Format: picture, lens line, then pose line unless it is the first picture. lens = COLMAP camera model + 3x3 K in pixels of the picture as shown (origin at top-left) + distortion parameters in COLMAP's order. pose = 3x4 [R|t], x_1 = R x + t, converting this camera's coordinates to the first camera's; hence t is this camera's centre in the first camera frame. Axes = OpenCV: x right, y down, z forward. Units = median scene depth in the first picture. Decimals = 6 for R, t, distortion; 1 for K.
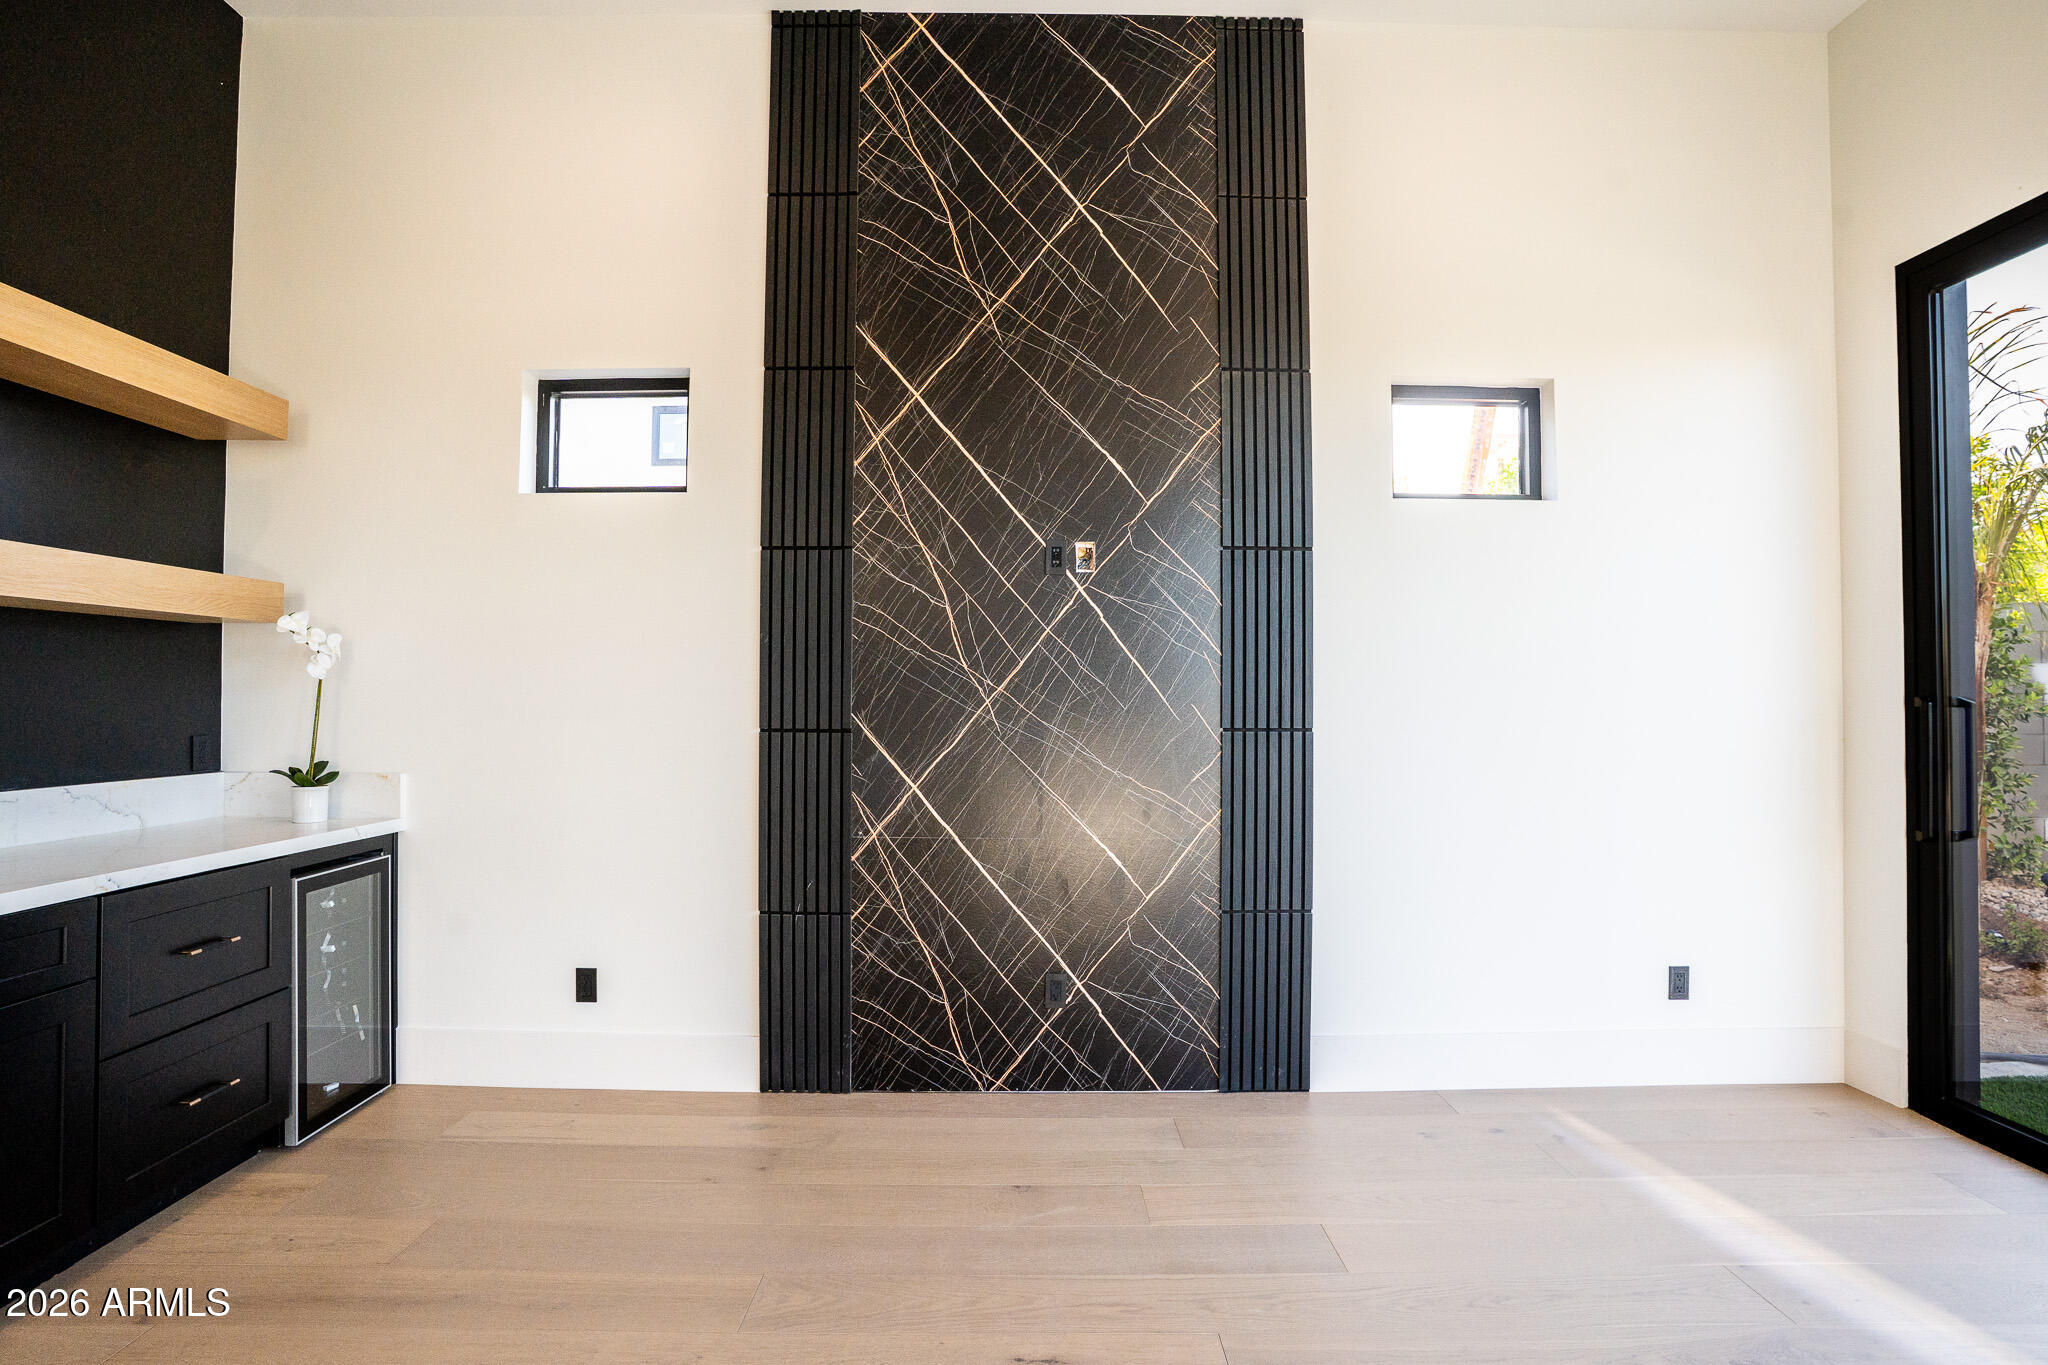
lens RADIAL K [[1002.9, 0, 1020.3], [0, 1002.9, 679.8], [0, 0, 1]] dist [-0.080088, 0.038941]
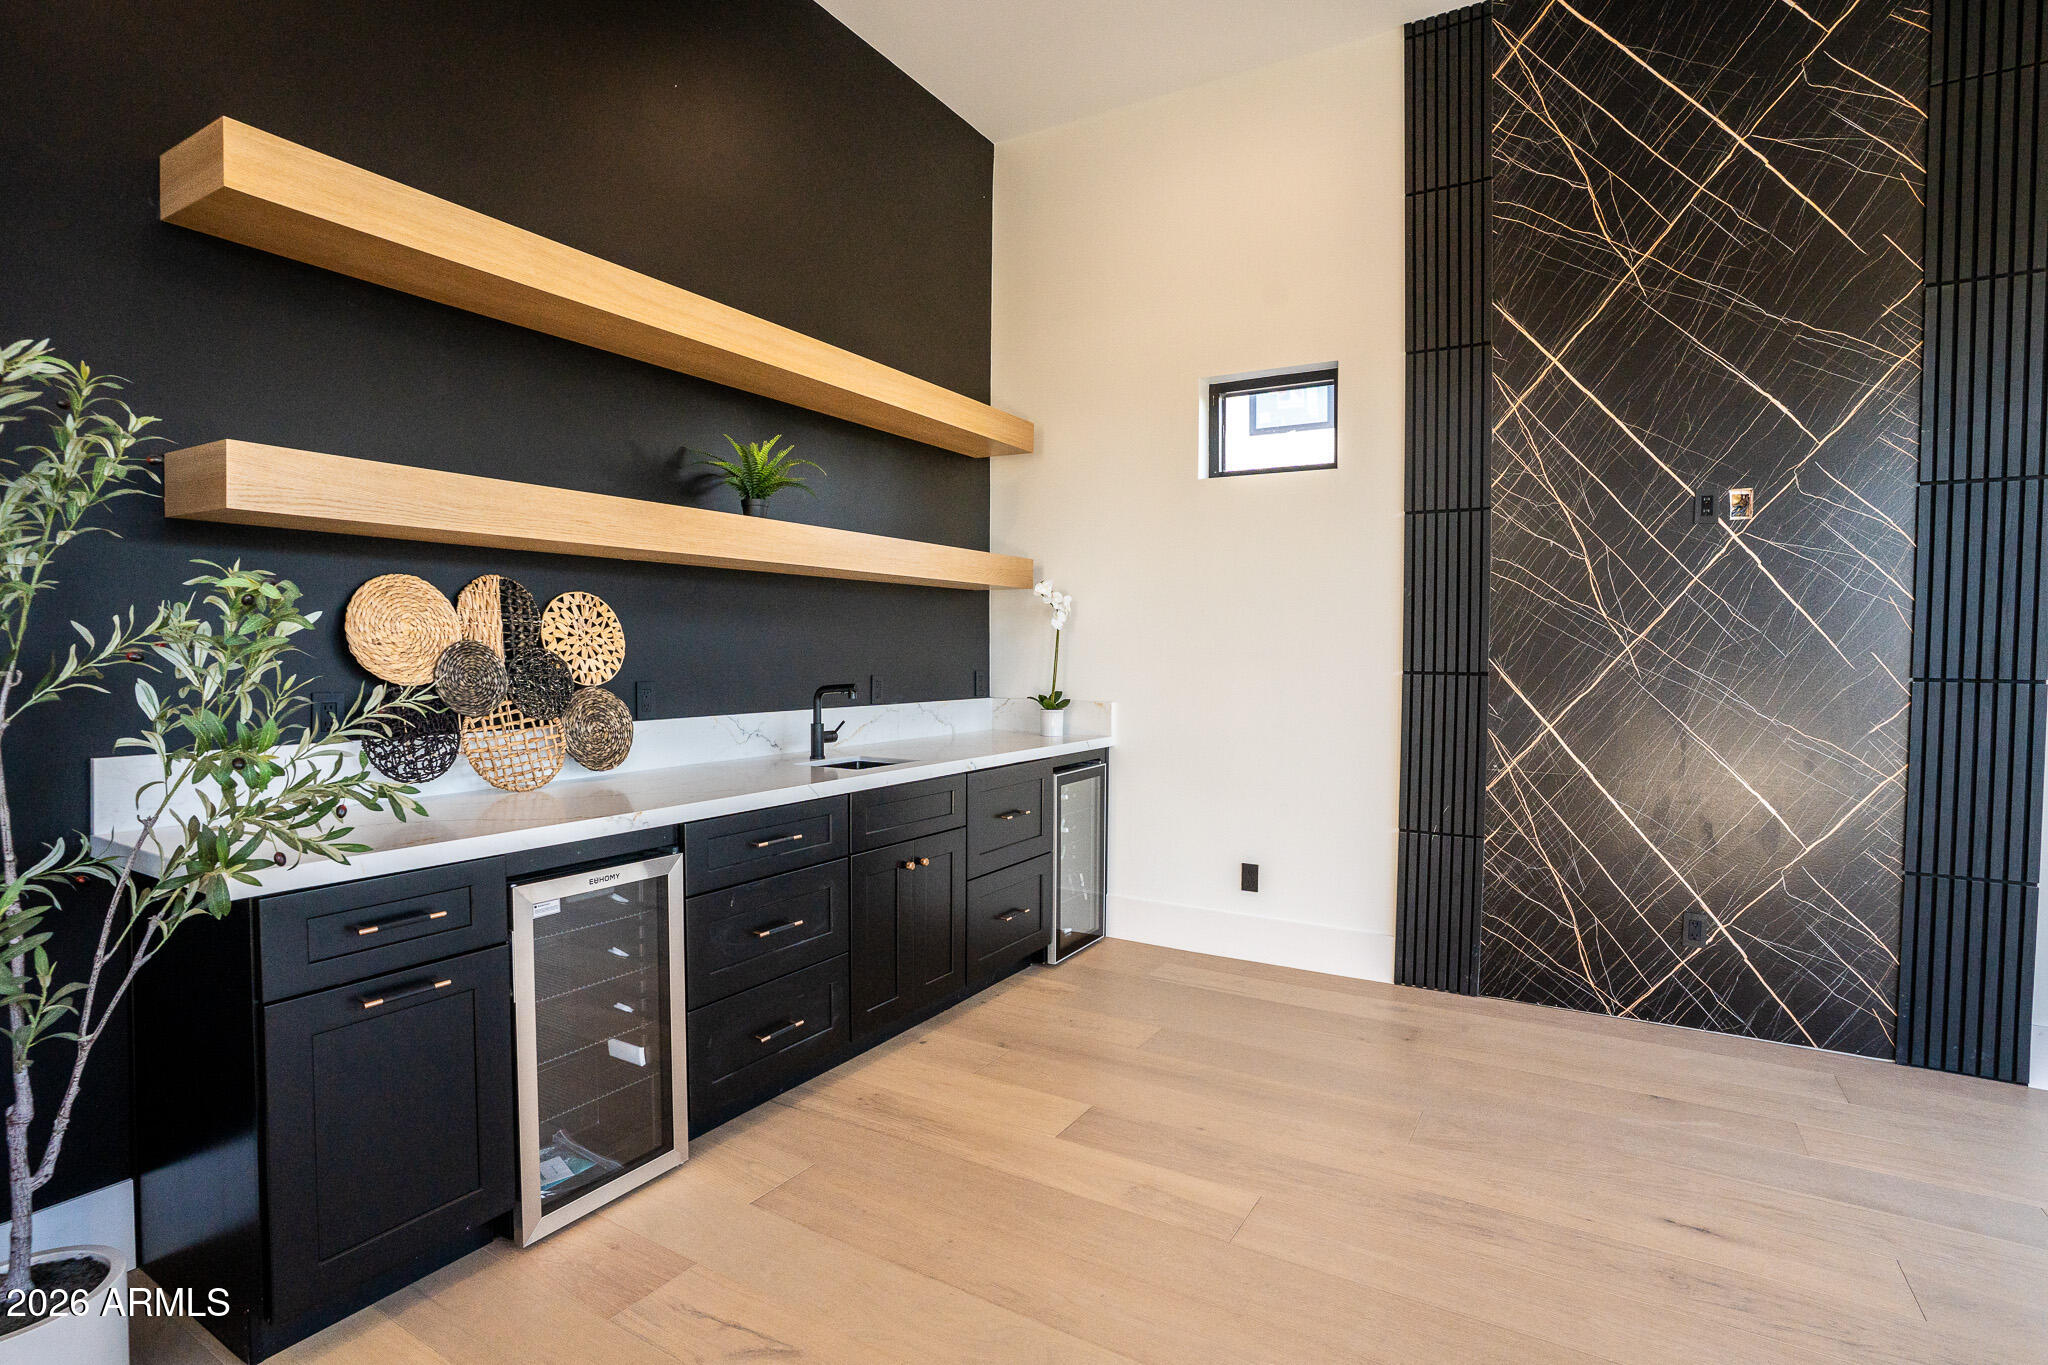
lens RADIAL K [[1002.9, 0, 1020.3], [0, 1002.9, 679.8], [0, 0, 1]] dist [-0.080088, 0.038941]
pose [[0.854688, 0.019318, -0.518782, -0.044466], [0.006230, 0.998854, 0.047459, 0.002038], [0.519104, -0.043794, 0.853588, -0.205238]]
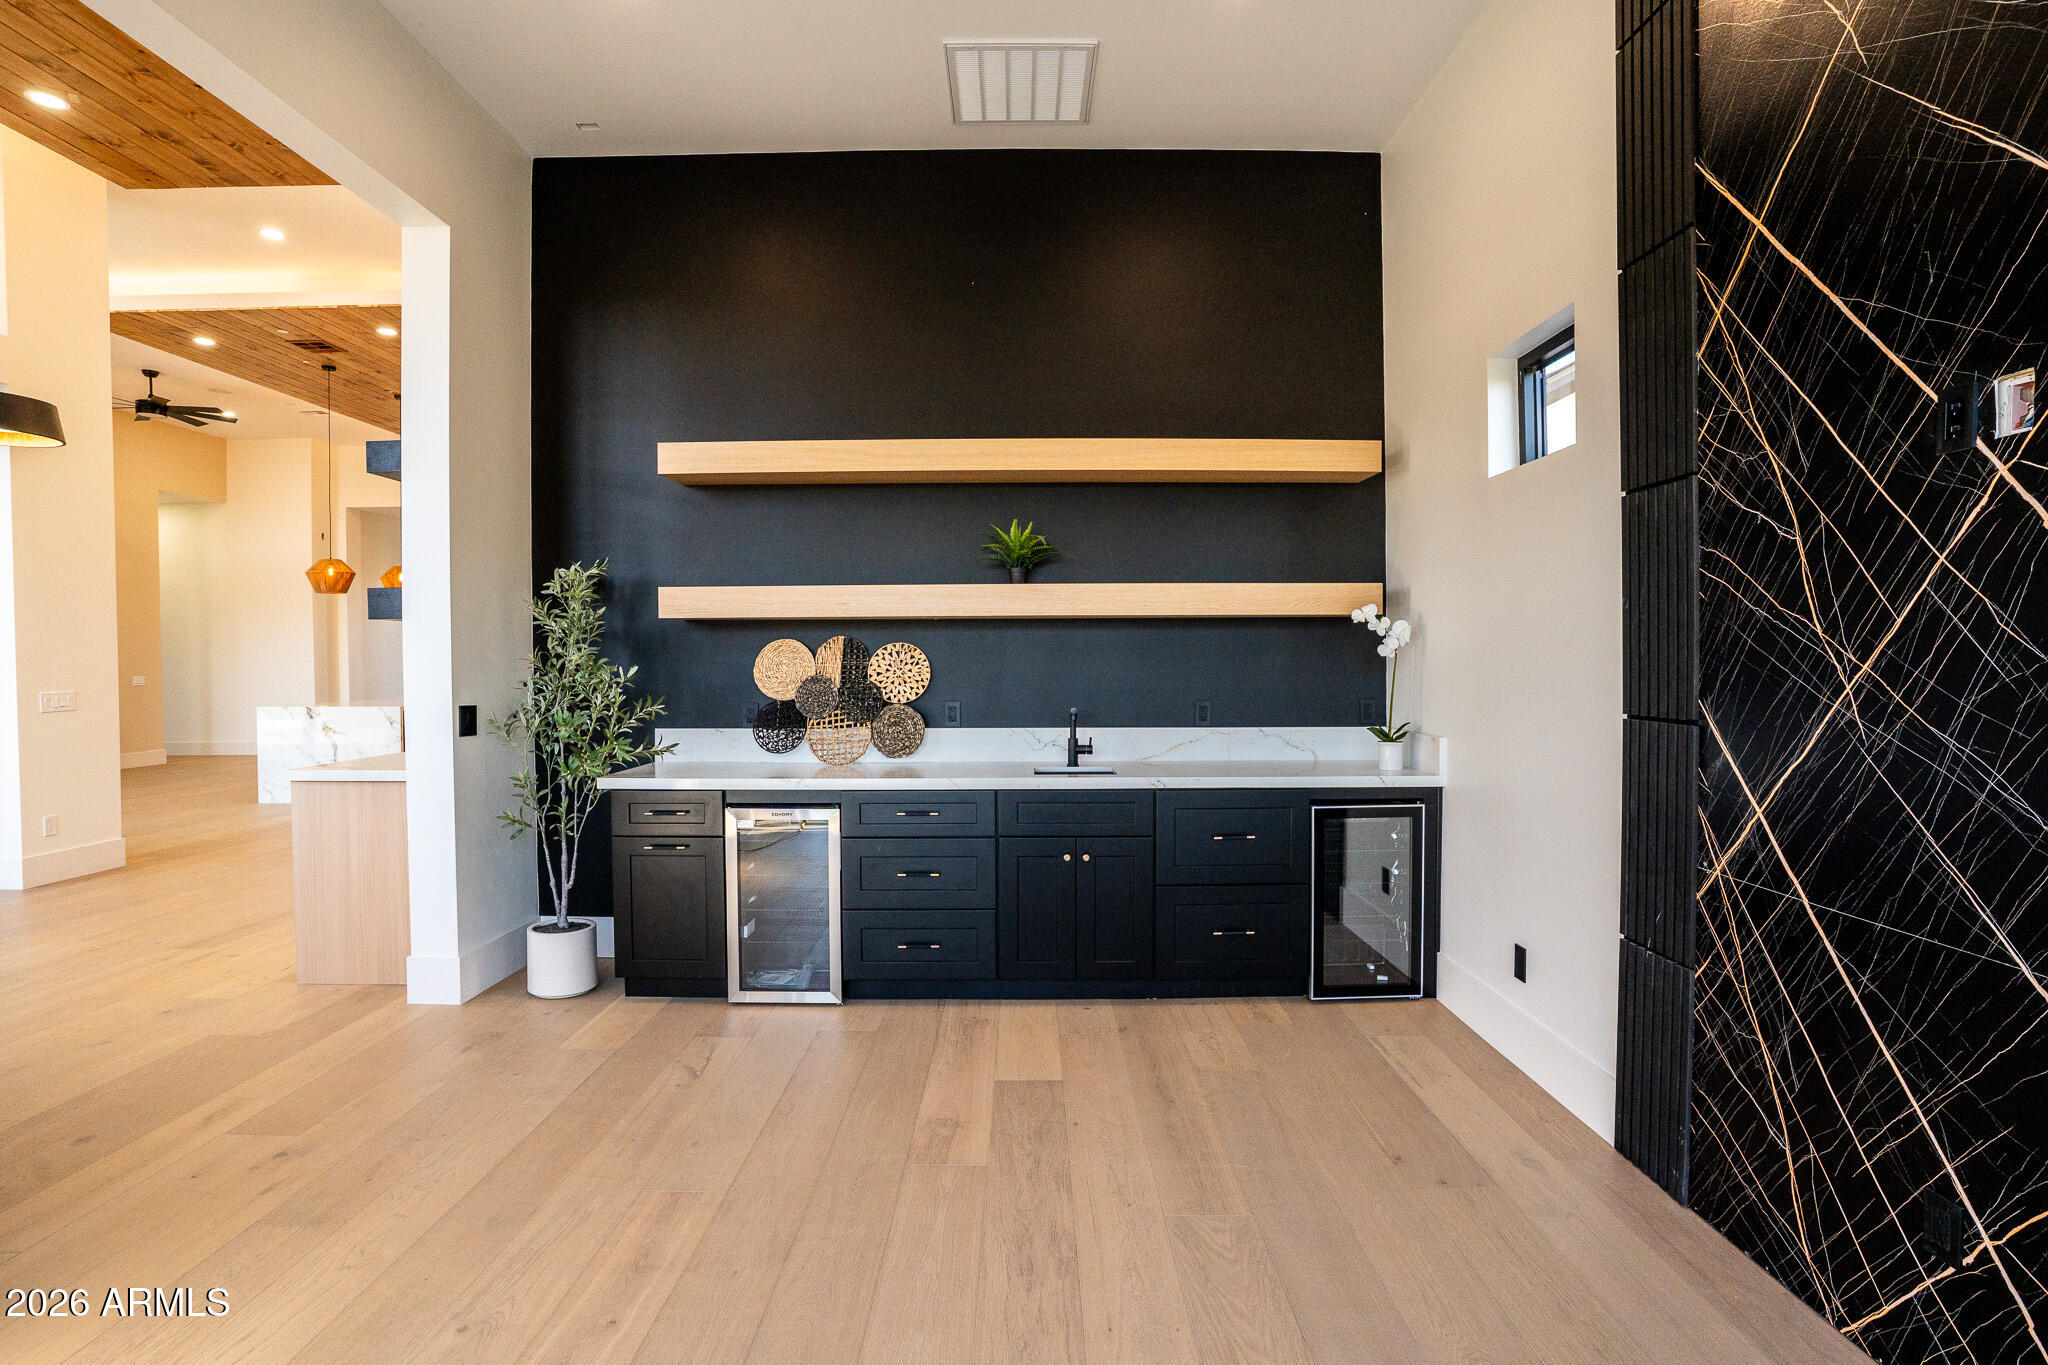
lens RADIAL K [[1002.9, 0, 1020.3], [0, 1002.9, 679.8], [0, 0, 1]] dist [-0.080088, 0.038941]
pose [[0.001638, 0.017566, -0.999844, 0.545669], [0.024210, 0.999552, 0.017601, -0.005687], [0.999706, -0.024235, 0.001212, 0.502557]]
